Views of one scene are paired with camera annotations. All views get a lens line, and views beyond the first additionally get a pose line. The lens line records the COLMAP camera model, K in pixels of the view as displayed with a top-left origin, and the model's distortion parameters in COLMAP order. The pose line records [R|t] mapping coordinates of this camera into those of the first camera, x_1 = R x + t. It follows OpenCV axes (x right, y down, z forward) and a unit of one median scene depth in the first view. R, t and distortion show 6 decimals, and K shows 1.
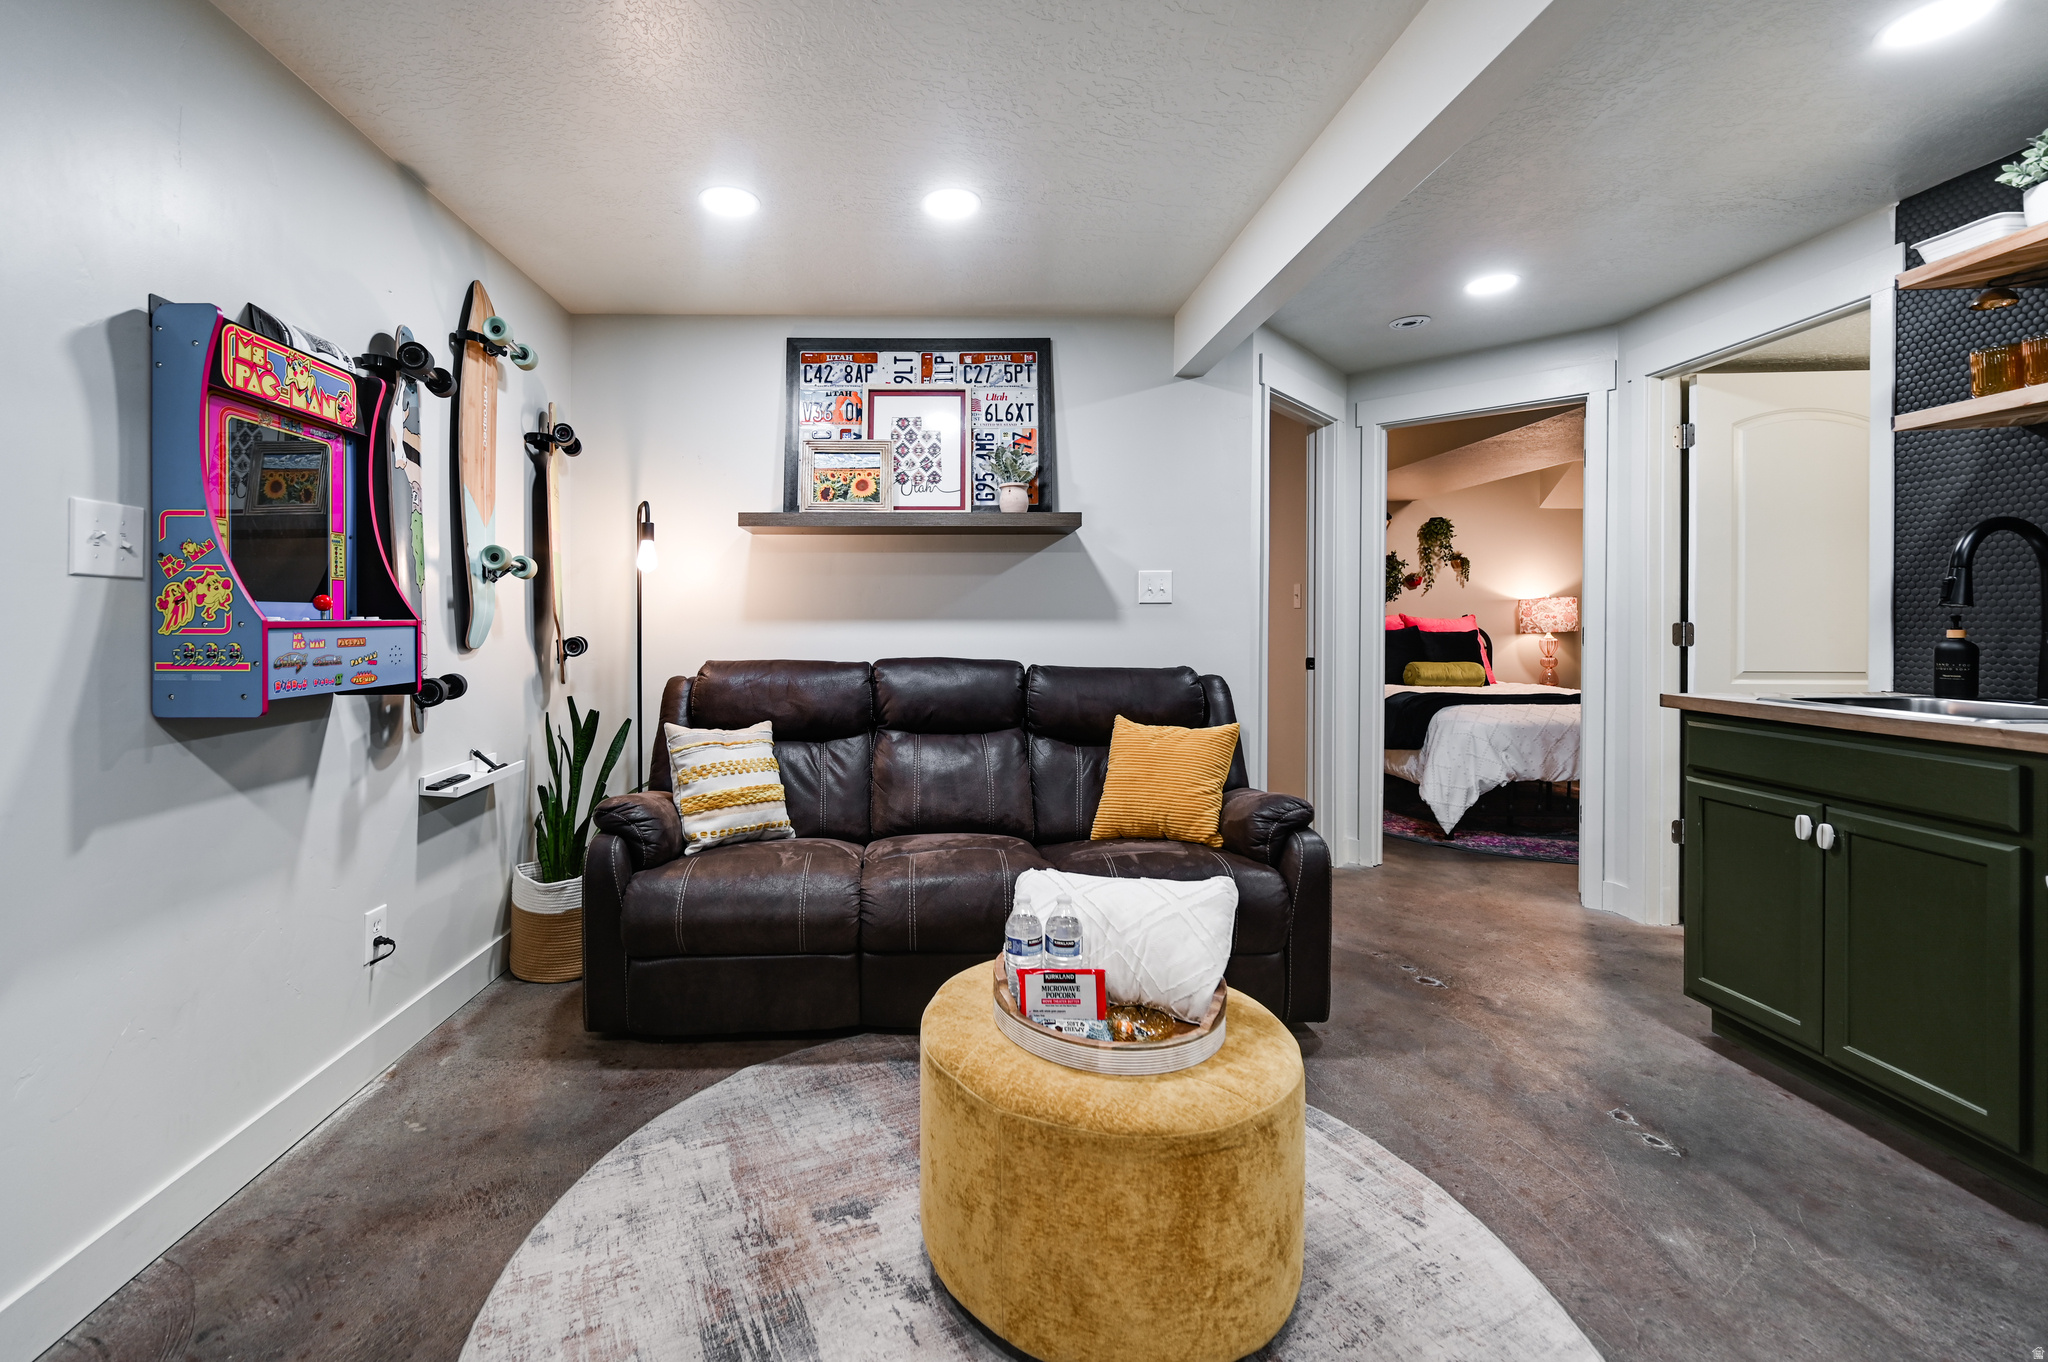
lens RADIAL K [[846.9, 0, 926.9], [0, 846.9, 621.5], [0, 0, 1]] dist [-0.000012, 0.000075]
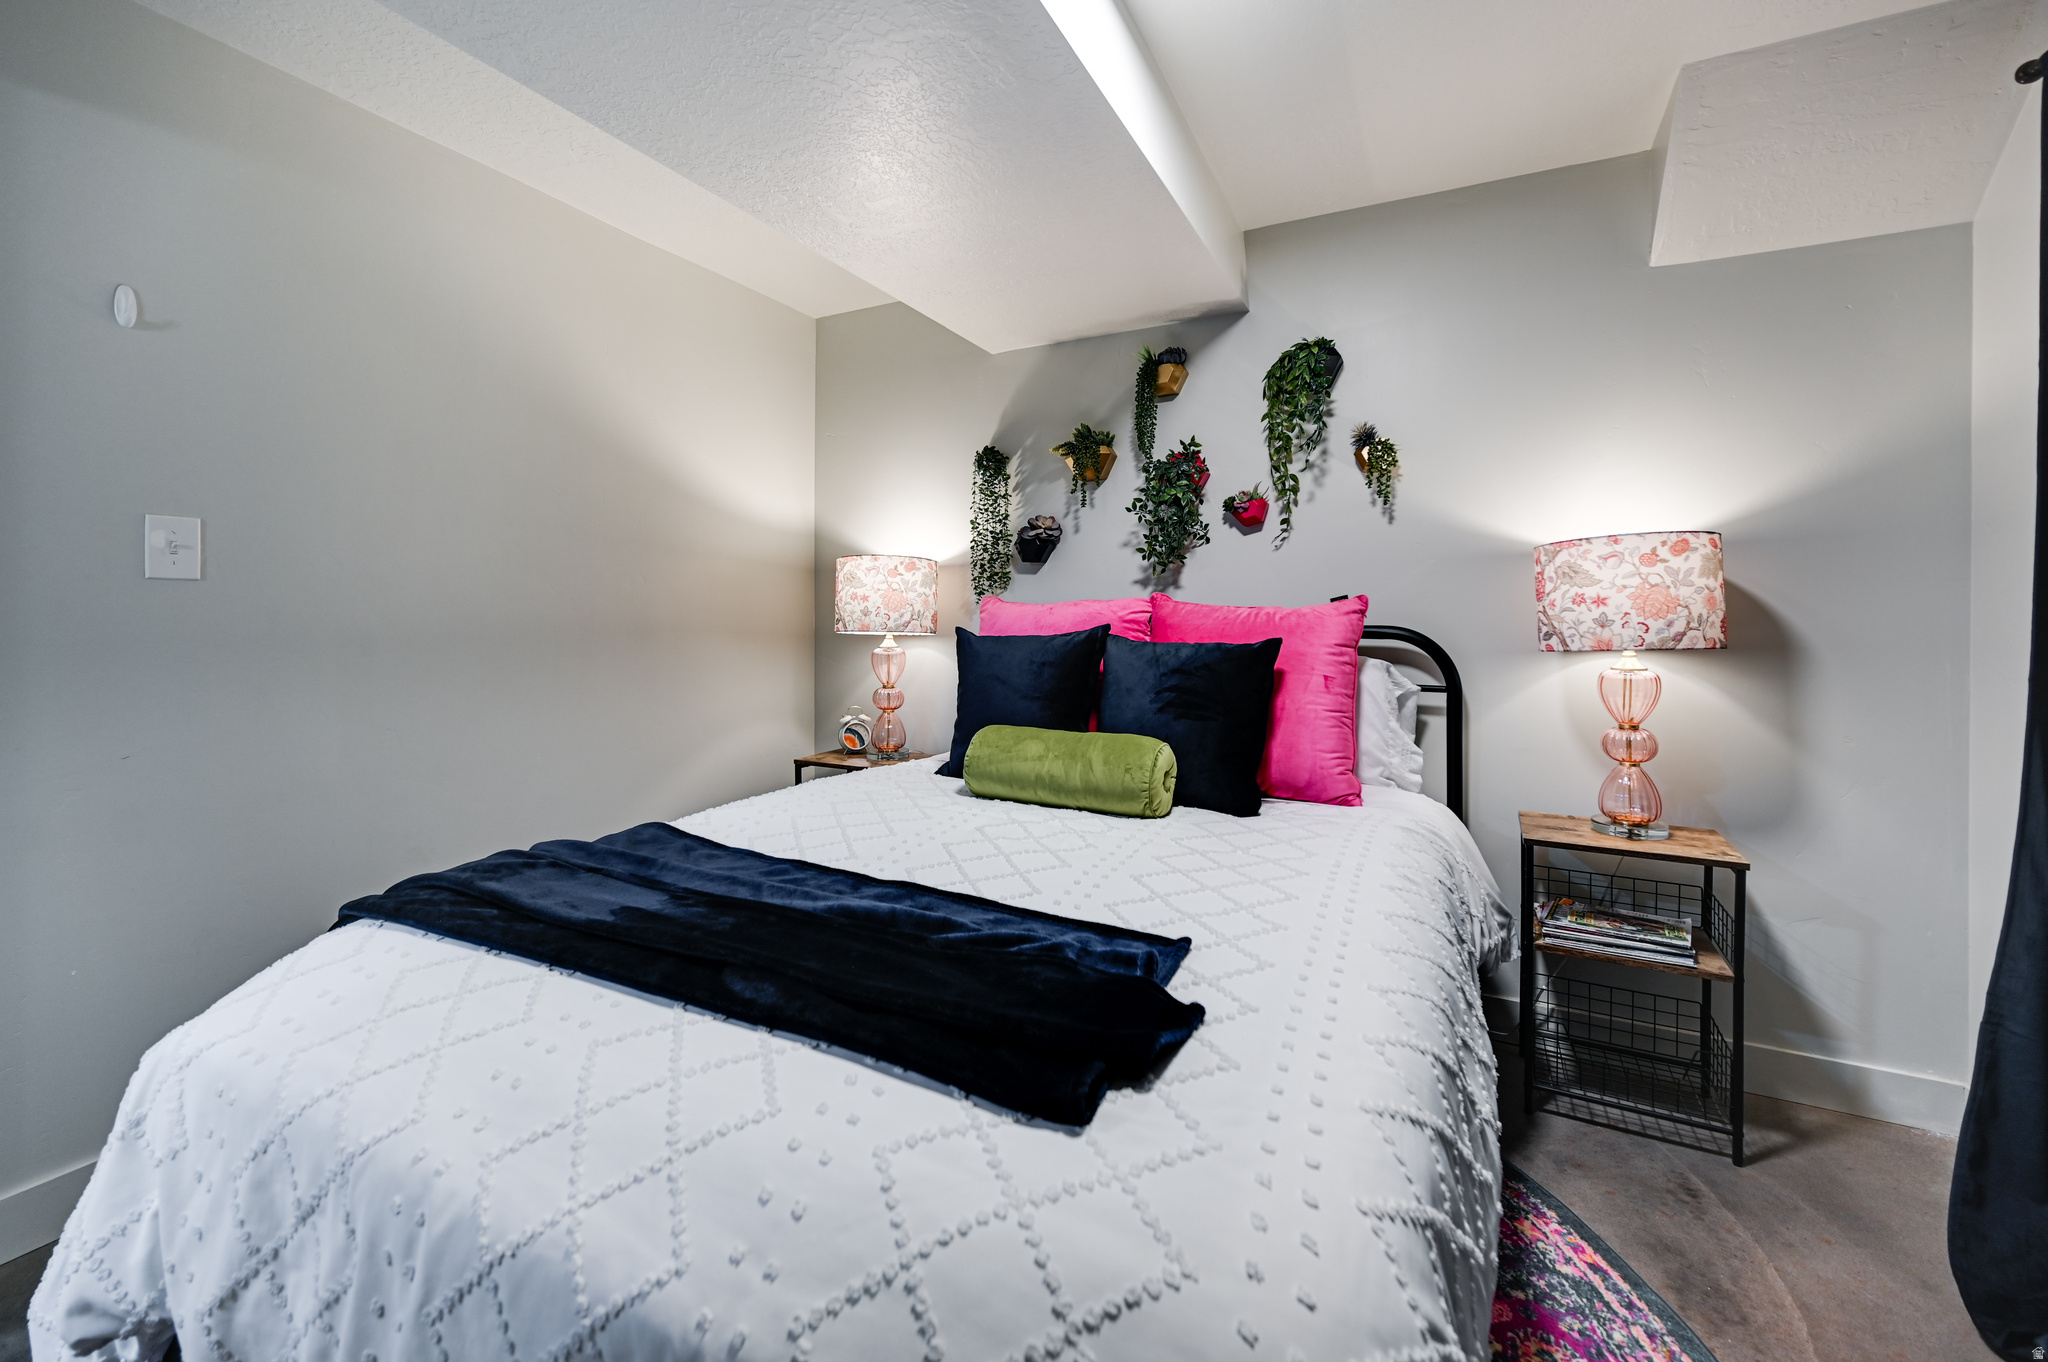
lens RADIAL K [[830.7, 0, 1013.1], [0, 830.7, 615.4], [0, 0, 1]] dist [-0.001161, -0.000177]
pose [[0.884865, 0.003486, -0.465835, 1.602666], [-0.002756, 0.999994, 0.002248, -0.000310], [0.465840, -0.000705, 0.884869, 1.475701]]
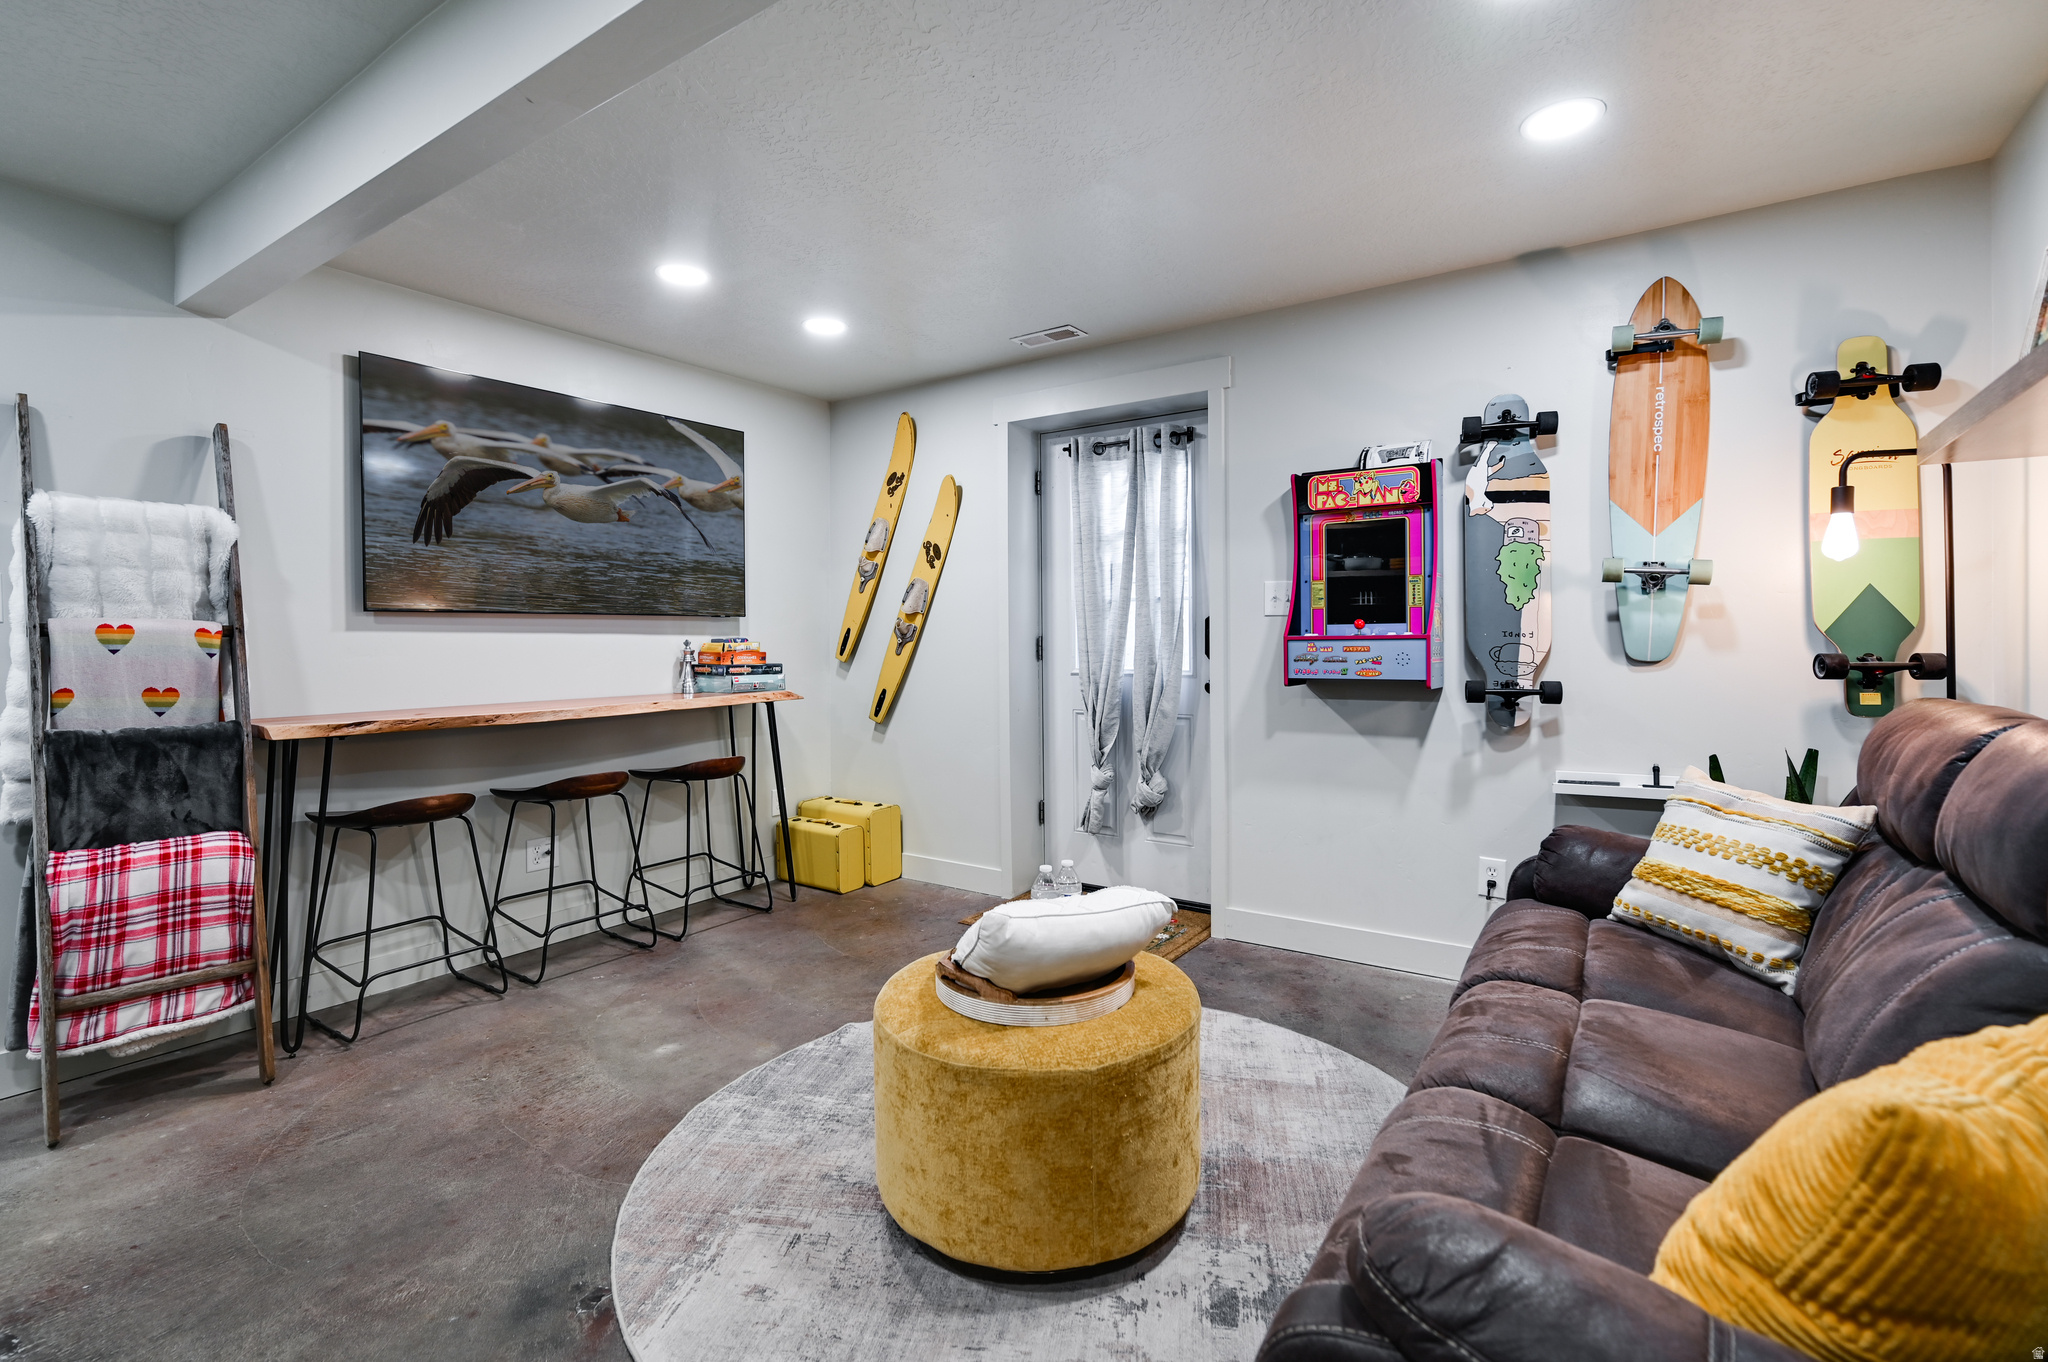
lens RADIAL K [[900.5, 0, 1066.7], [0, 900.5, 650.0], [0, 0, 1]] dist [0.000505, 0.000037]
pose [[-0.538787, 0.015463, -0.842300, 0.701540], [0.007227, 0.999880, 0.013734, -0.000478], [0.842411, 0.001312, -0.538834, 0.987351]]
